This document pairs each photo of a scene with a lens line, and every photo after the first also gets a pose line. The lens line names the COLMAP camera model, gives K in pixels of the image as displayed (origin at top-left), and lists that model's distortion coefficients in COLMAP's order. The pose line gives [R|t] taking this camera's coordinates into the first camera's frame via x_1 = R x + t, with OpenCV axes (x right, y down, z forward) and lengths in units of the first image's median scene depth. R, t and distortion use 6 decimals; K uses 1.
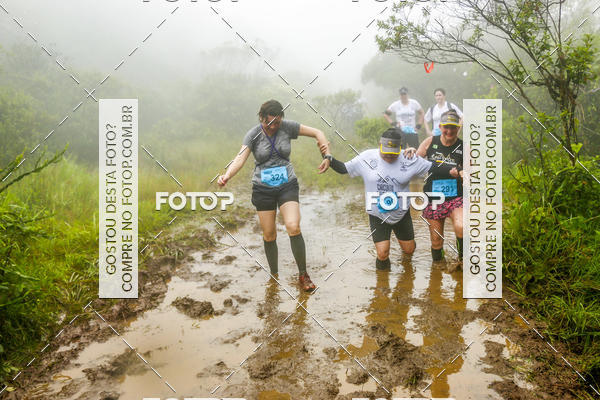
lens RADIAL K [[598.4, 0, 295.9], [0, 598.4, 198.7], [0, 0, 1]] dist [-0.005454, 0.000000]
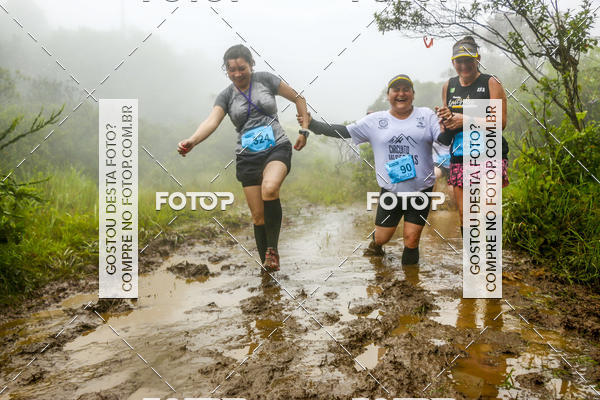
lens RADIAL K [[569.4, 0, 296.4], [0, 569.4, 200.7], [0, 0, 1]] dist [-0.027571, 0.000000]
pose [[0.999846, -0.008547, -0.015311, 0.013209], [0.006838, 0.994080, -0.108432, 0.150863], [0.016147, 0.108311, 0.993986, 0.081478]]
